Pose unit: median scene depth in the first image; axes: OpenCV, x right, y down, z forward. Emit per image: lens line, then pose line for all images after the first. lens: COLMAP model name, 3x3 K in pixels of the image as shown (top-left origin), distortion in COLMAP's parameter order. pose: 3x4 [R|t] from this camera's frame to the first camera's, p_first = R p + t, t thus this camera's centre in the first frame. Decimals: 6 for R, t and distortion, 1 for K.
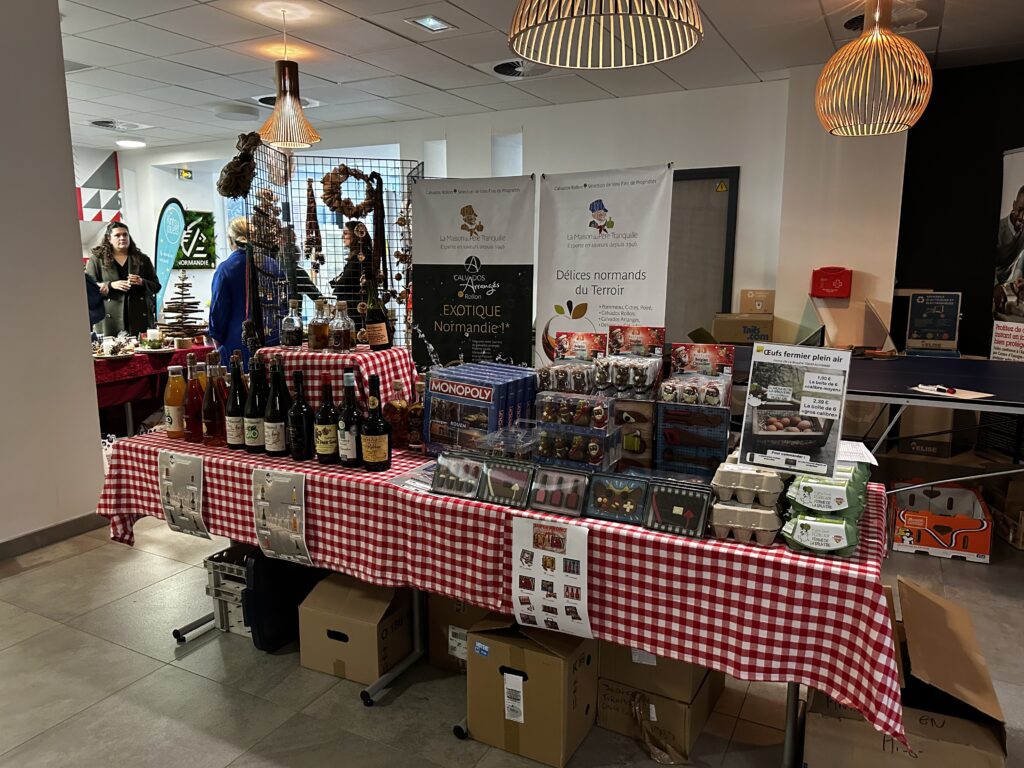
lens RADIAL K [[730.6, 0, 512.2], [0, 730.6, 383.8], [0, 0, 1]] dist [0.011292, -0.000645]
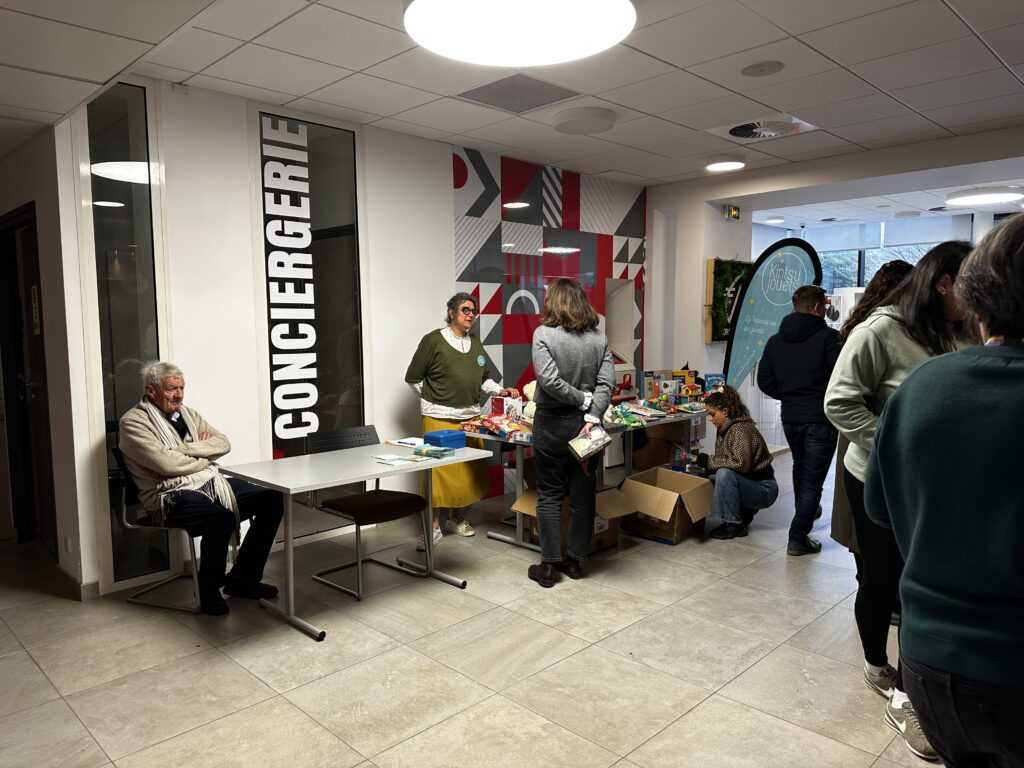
lens RADIAL K [[730.6, 0, 512.0], [0, 730.6, 385.0], [0, 0, 1]] dist [0.011292, -0.000645]
pose [[0.955199, 0.008739, -0.295836, -0.443803], [-0.034166, 0.996137, -0.080890, -0.048436], [0.293987, 0.087374, 0.951808, 0.259220]]
